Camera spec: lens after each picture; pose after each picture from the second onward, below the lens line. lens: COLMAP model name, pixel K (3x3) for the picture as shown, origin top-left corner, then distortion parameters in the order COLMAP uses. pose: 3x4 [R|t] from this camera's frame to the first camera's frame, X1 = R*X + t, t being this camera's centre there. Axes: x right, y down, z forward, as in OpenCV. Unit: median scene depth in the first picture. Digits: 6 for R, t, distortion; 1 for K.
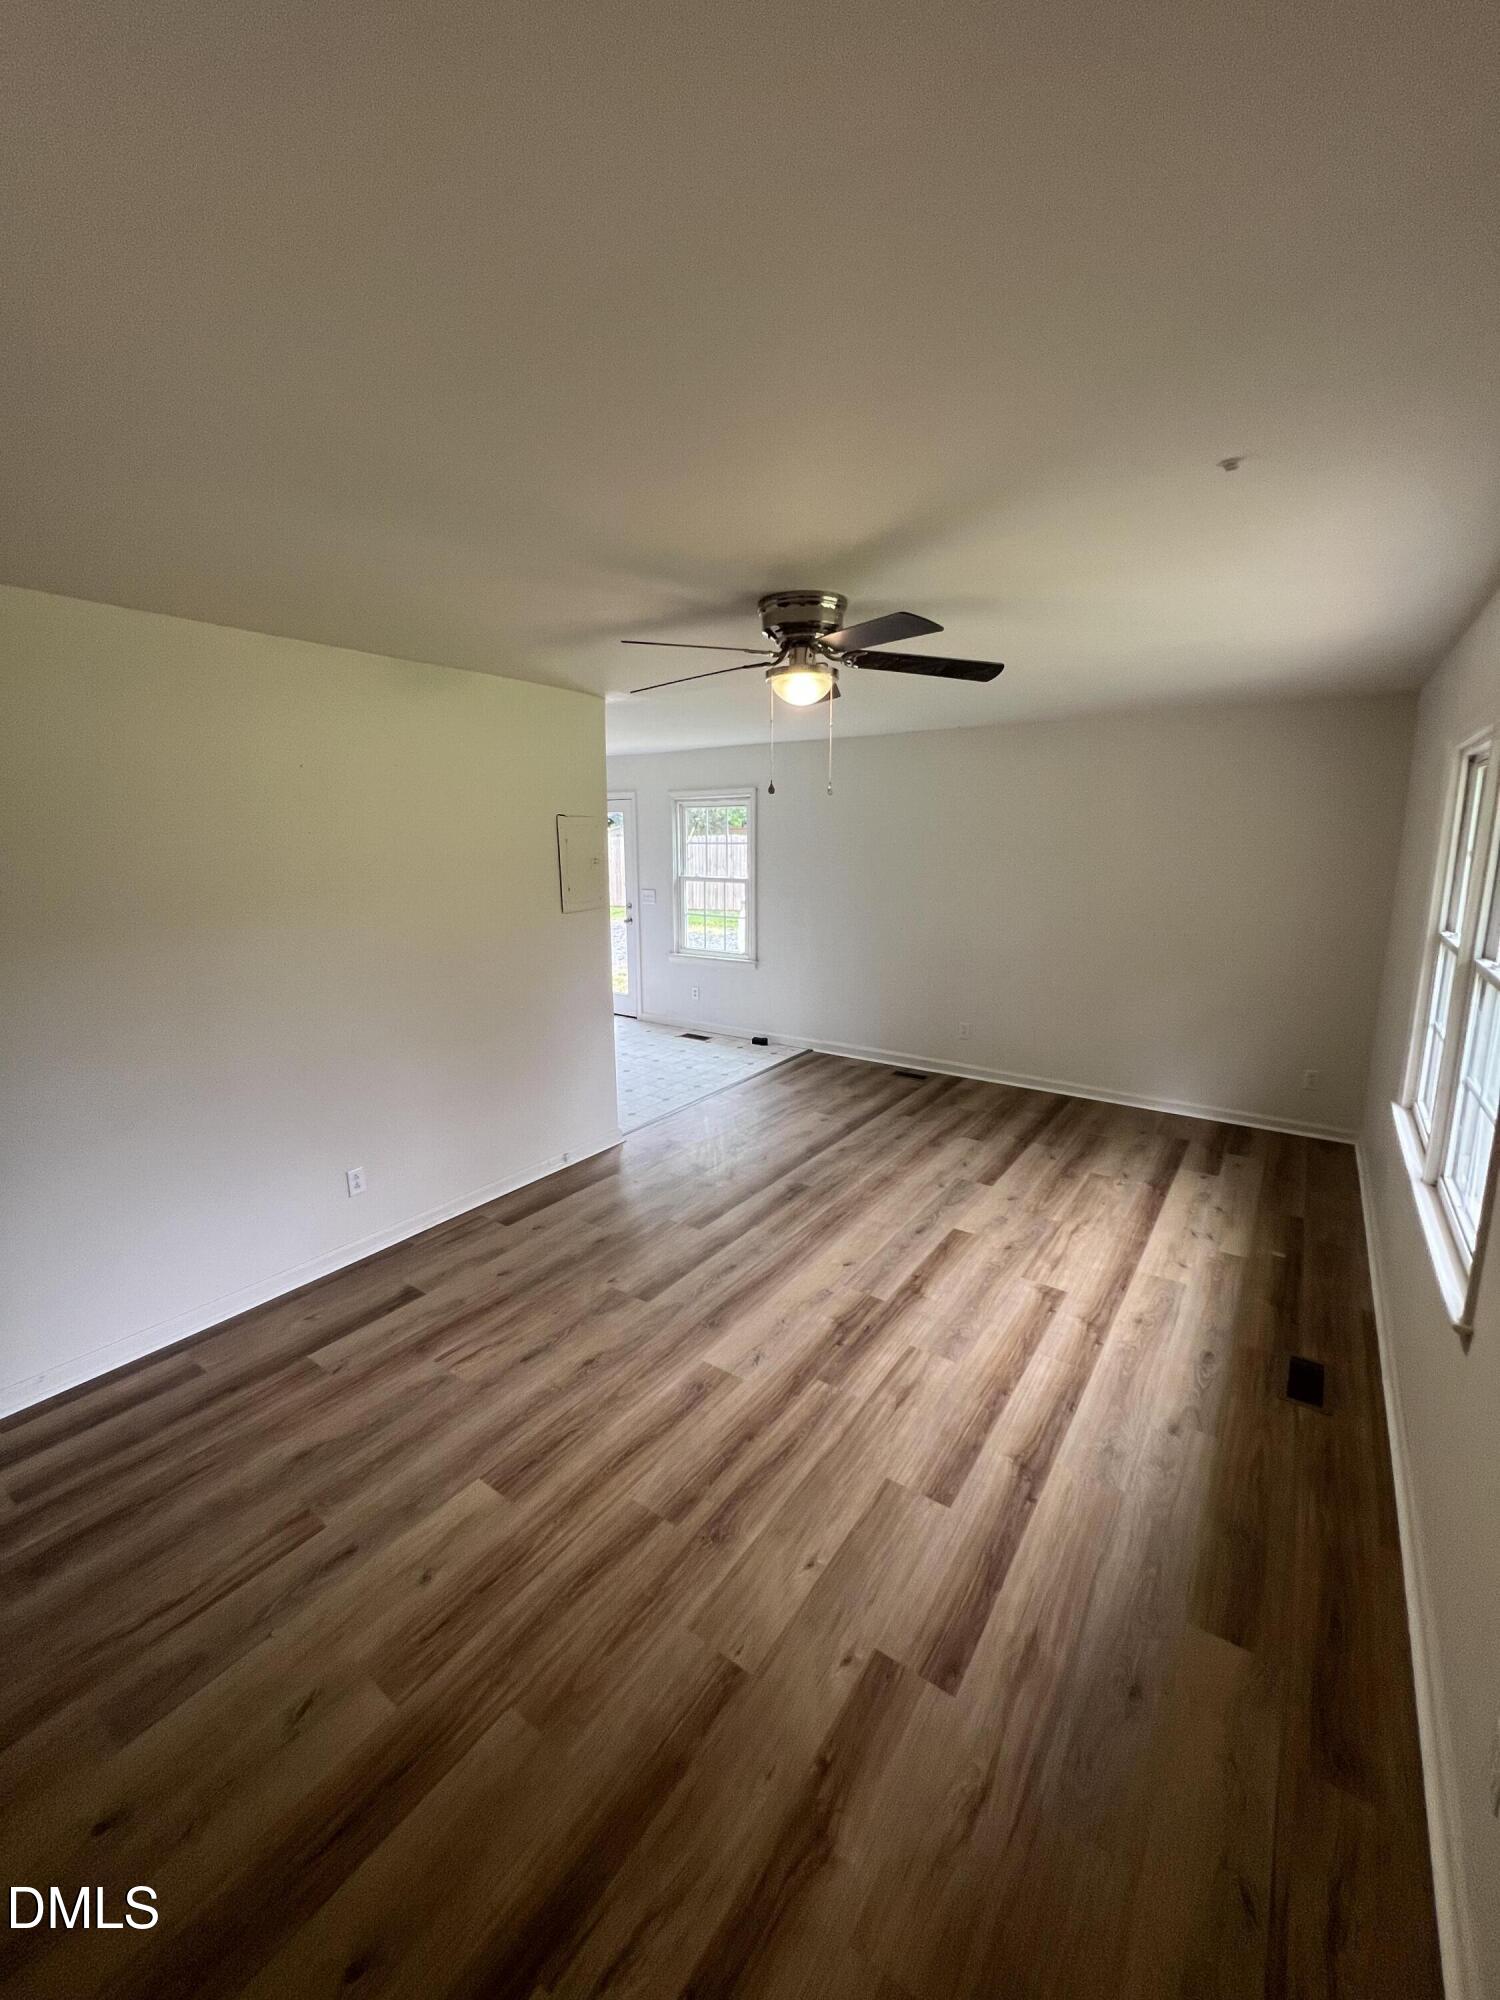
lens RADIAL K [[808.9, 0, 748.2], [0, 808.9, 988.9], [0, 0, 1]] dist [-0.006122, -0.000468]
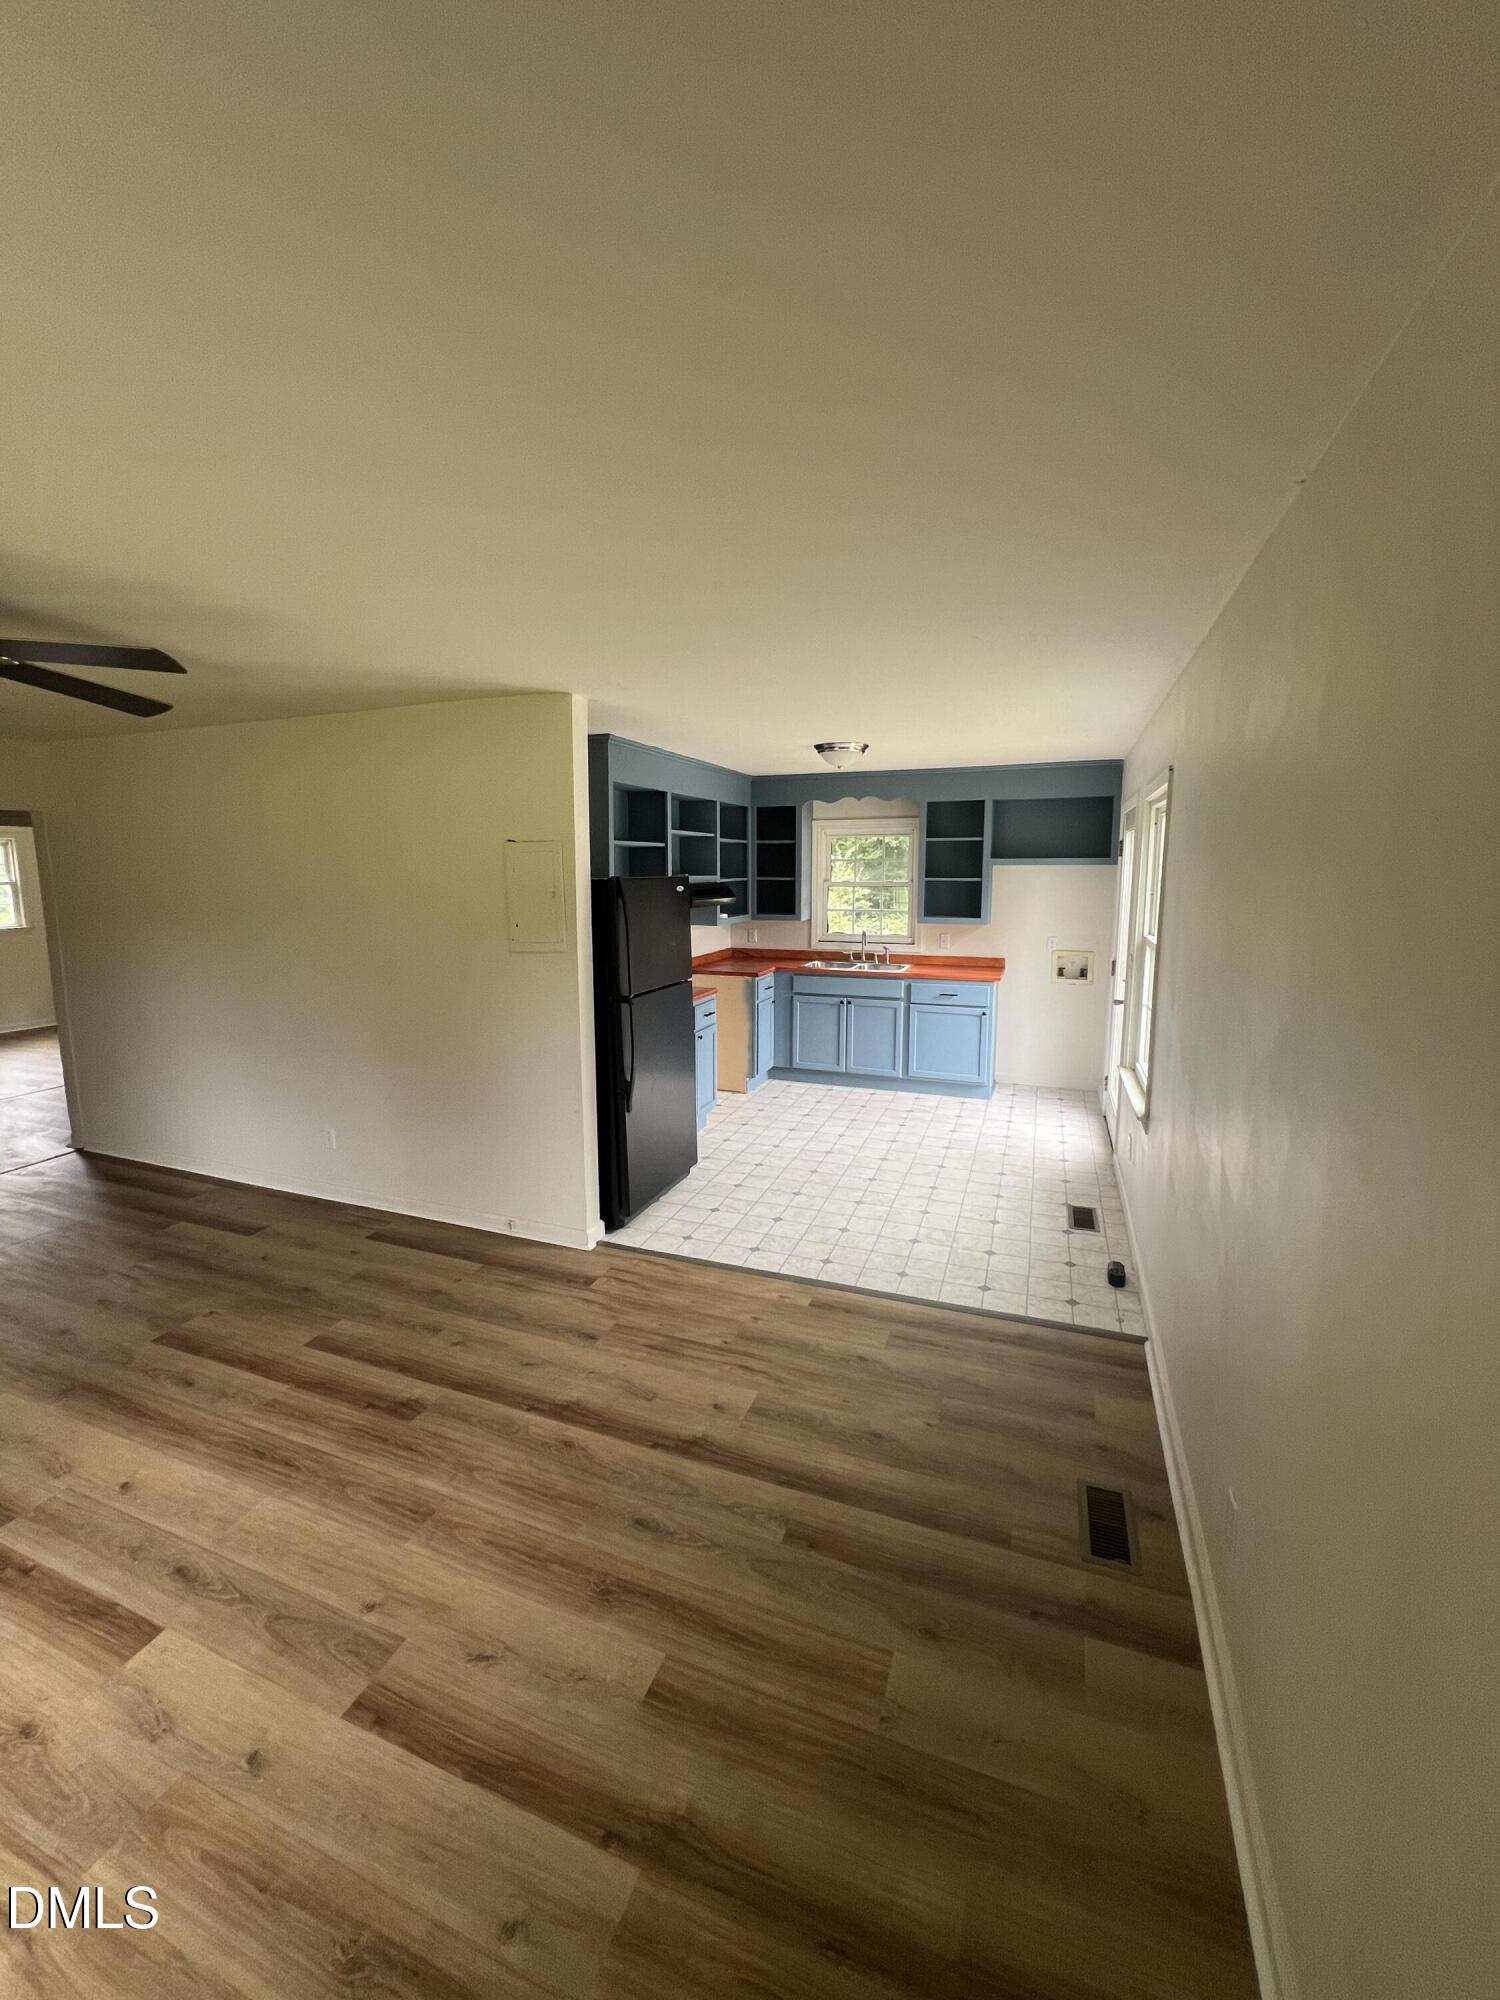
lens RADIAL K [[808.9, 0, 746.3], [0, 808.9, 994.3], [0, 0, 1]] dist [-0.006122, -0.000468]
pose [[0.232108, 0.154051, -0.960414, 0.670163], [-0.184030, 0.976501, 0.112156, -0.191447], [0.955123, 0.150712, 0.255003, 1.018905]]
